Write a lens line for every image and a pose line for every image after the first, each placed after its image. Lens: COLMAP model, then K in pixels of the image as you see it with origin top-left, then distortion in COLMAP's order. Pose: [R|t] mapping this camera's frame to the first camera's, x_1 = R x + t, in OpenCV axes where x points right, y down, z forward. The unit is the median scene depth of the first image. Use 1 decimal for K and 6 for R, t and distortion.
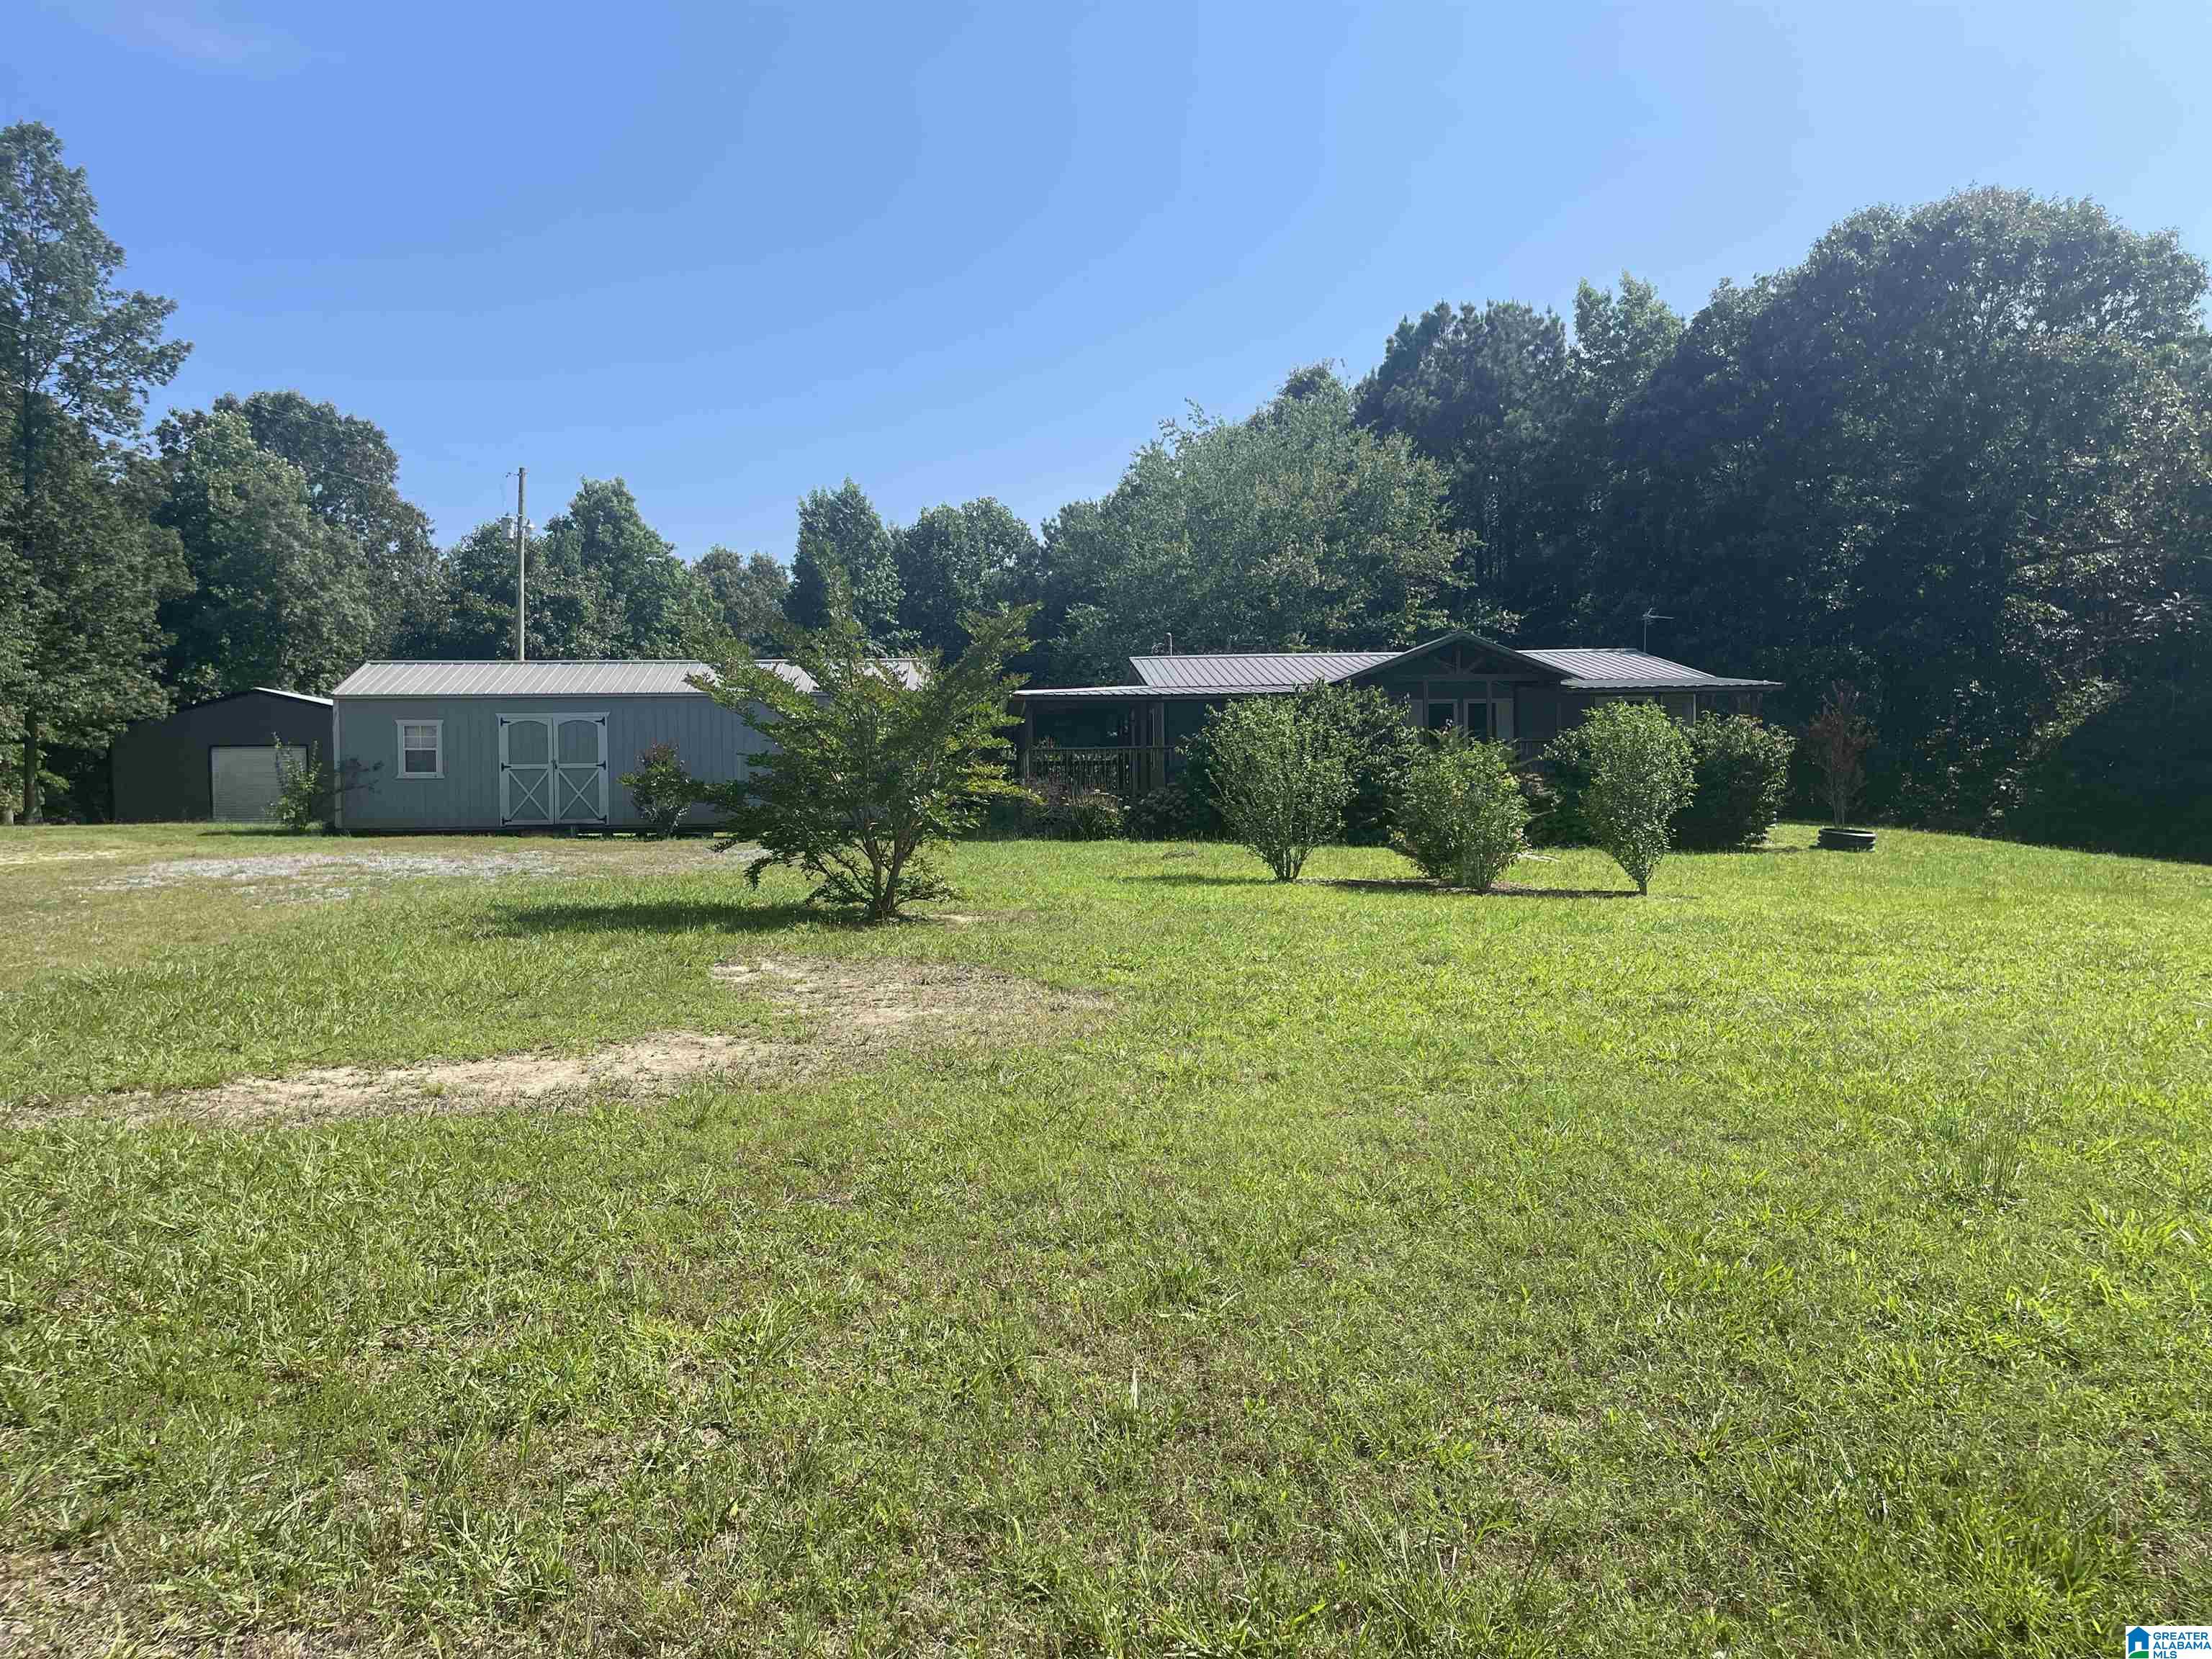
lens RADIAL K [[1682.9, 0, 1117.8], [0, 1682.9, 801.0], [0, 0, 1]] dist [0.047490, -0.050821]
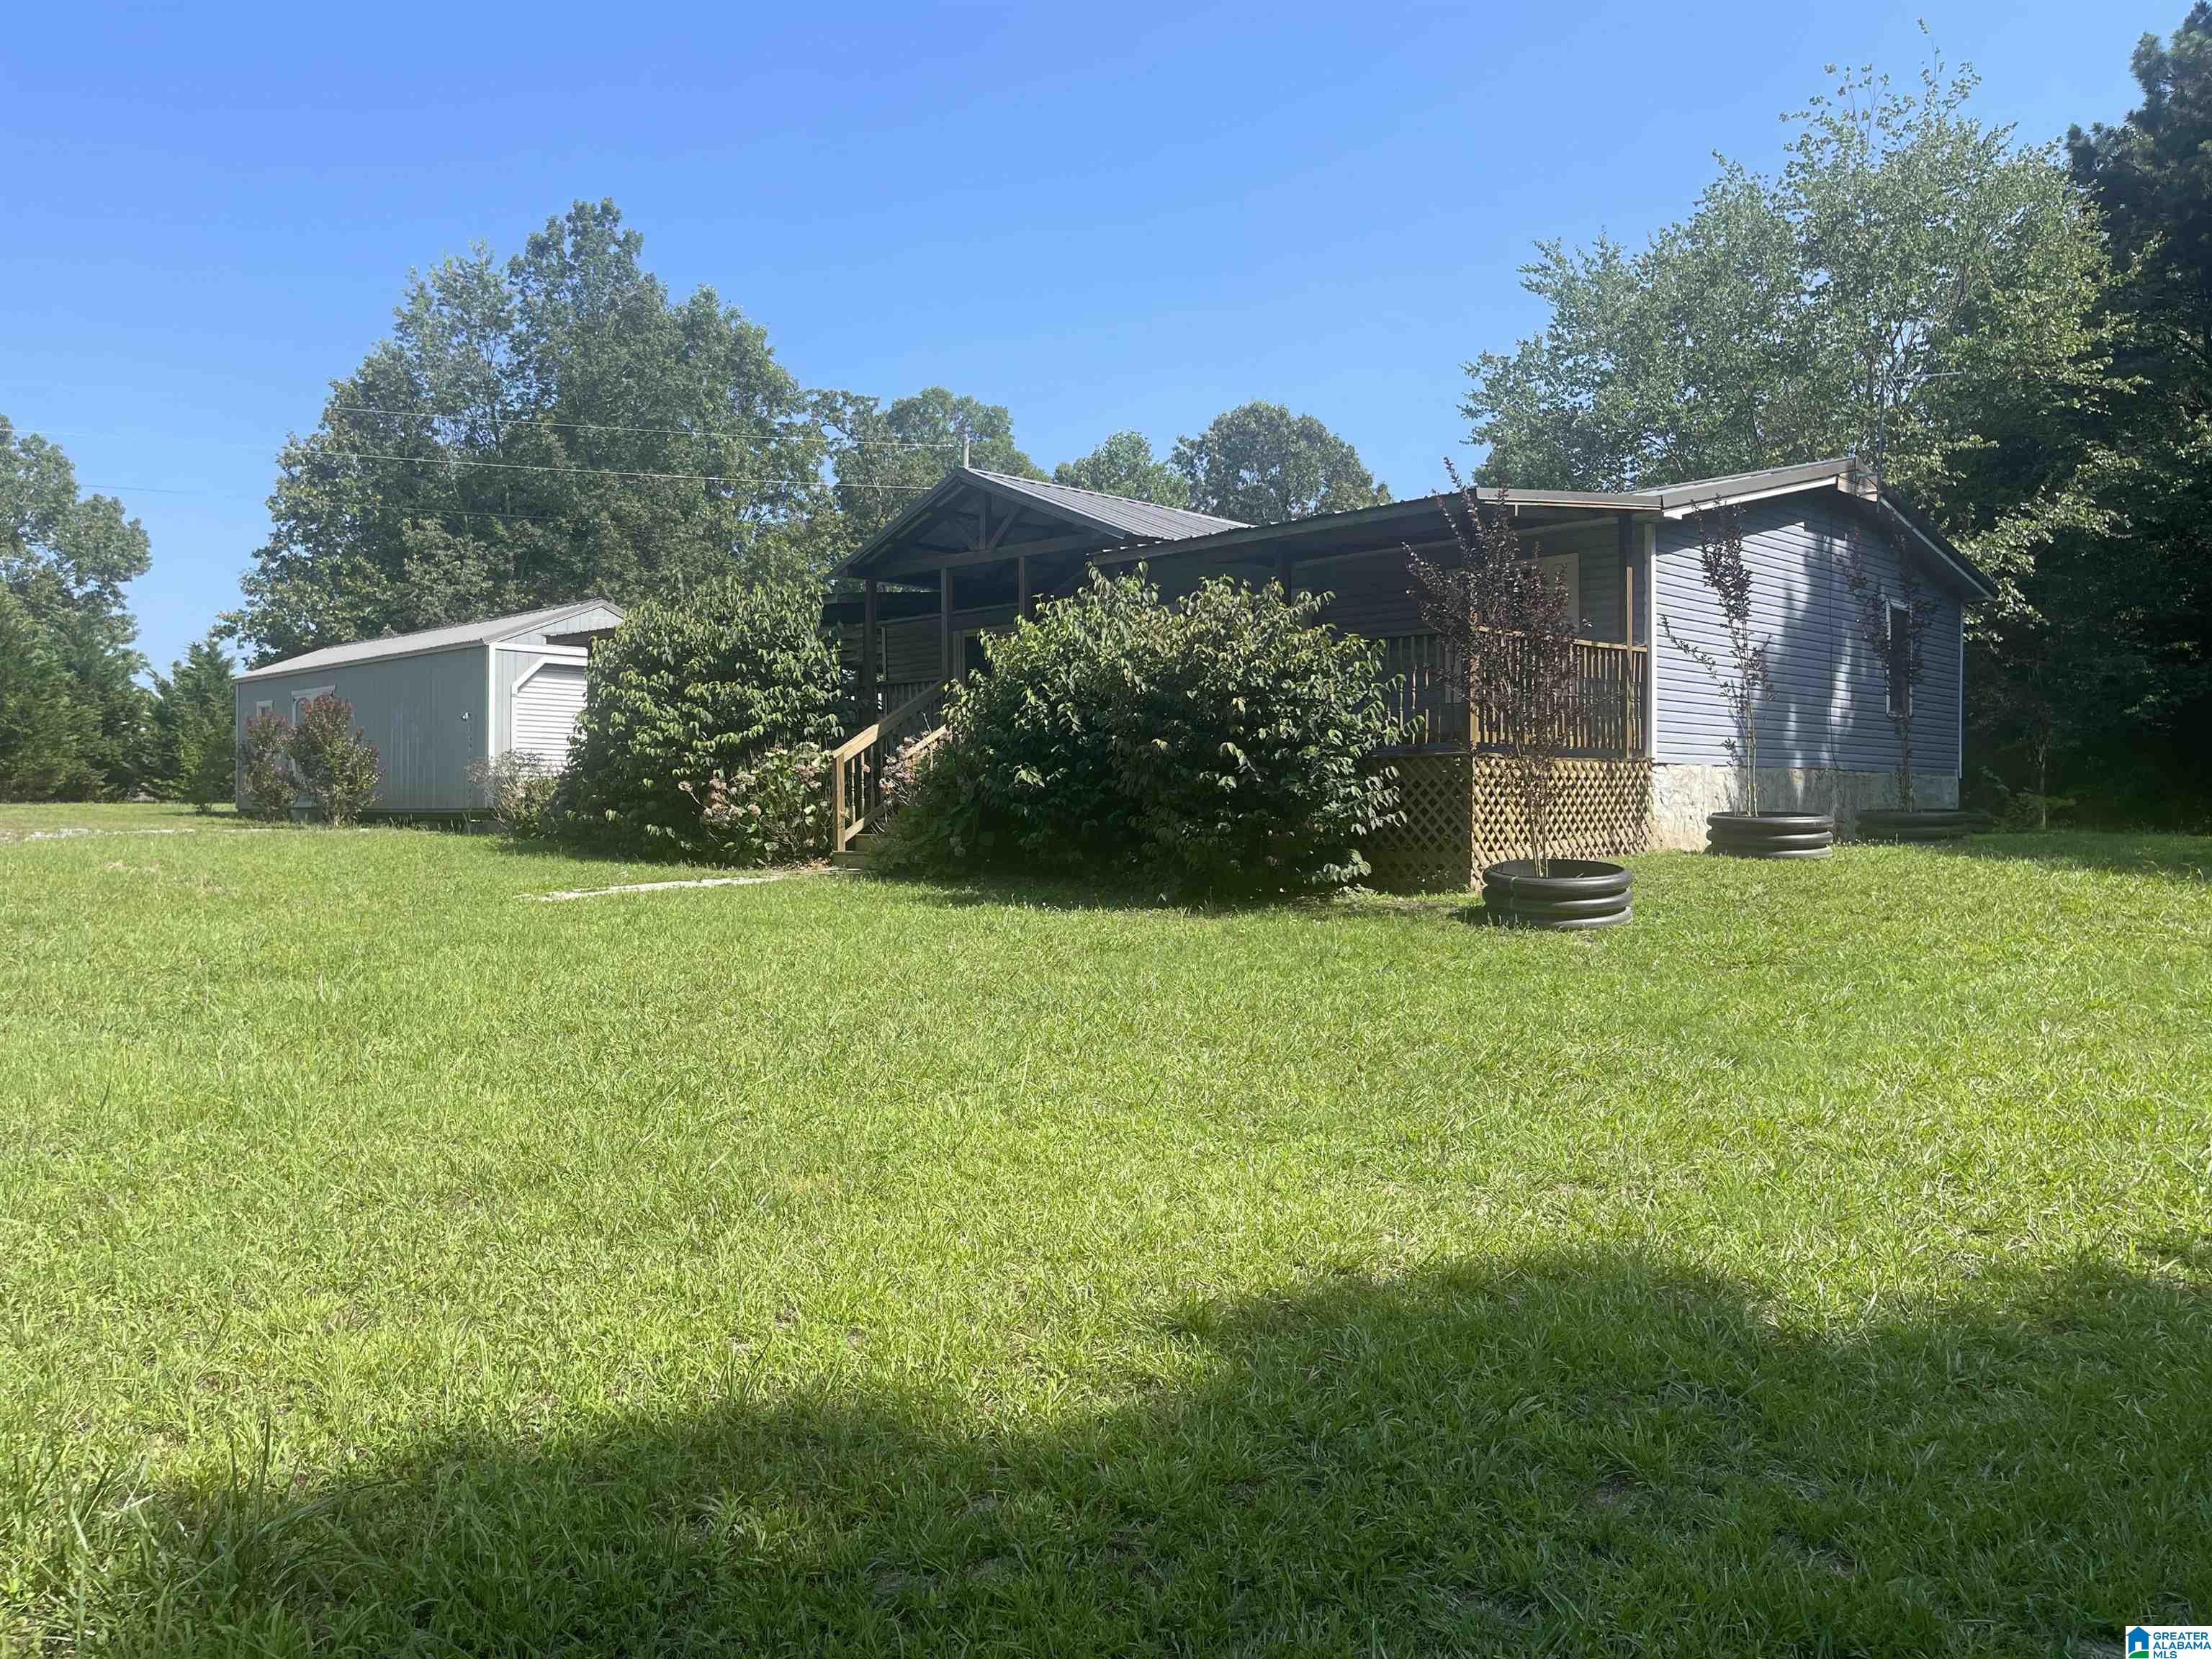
lens RADIAL K [[1682.9, 0, 1120.0], [0, 1682.9, 825.5], [0, 0, 1]] dist [0.047490, -0.050821]
pose [[0.655117, 0.020194, -0.755258, 0.474258], [-0.011382, 0.999793, 0.016859, 0.002349], [0.755442, -0.002448, 0.655211, 0.505884]]
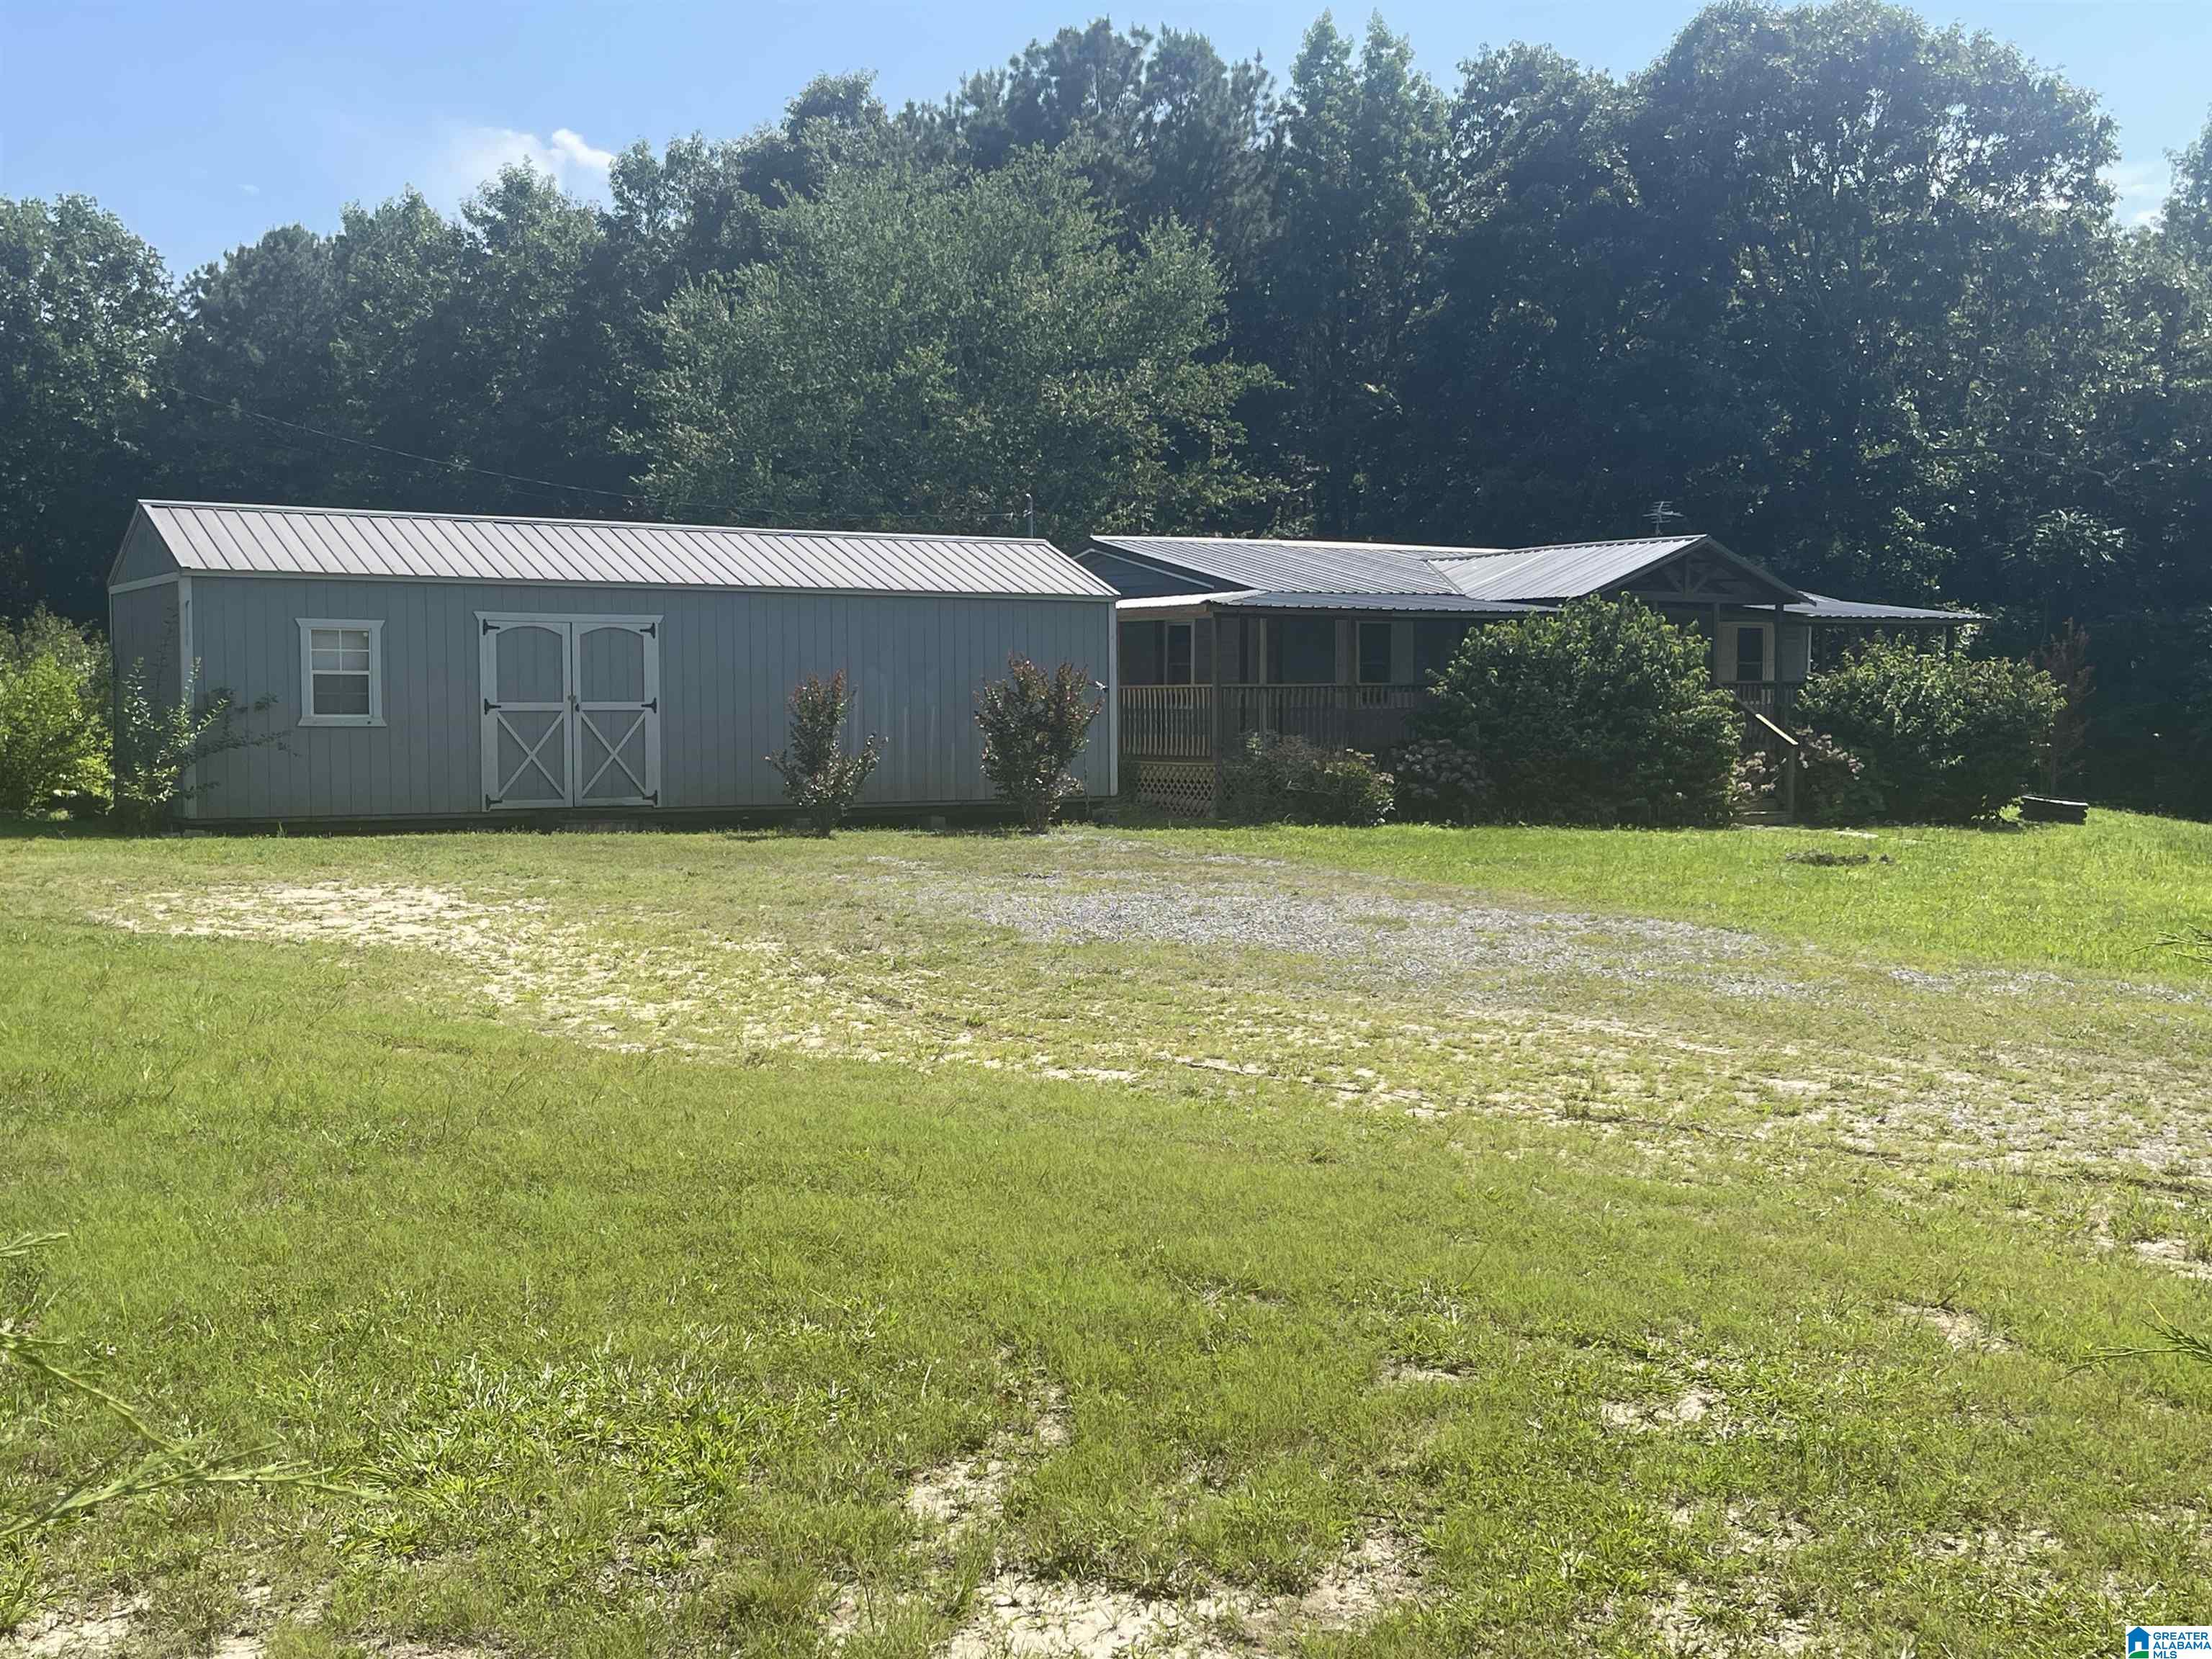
lens RADIAL K [[2496.0, 0, 1097.6], [0, 2496.0, 844.4], [0, 0, 1]] dist [0.043227, 0.000000]
pose [[0.880793, -0.015291, 0.473255, -0.404926], [-0.010943, 0.998554, 0.052630, -0.014209], [-0.473376, -0.051535, 0.879352, 0.114016]]
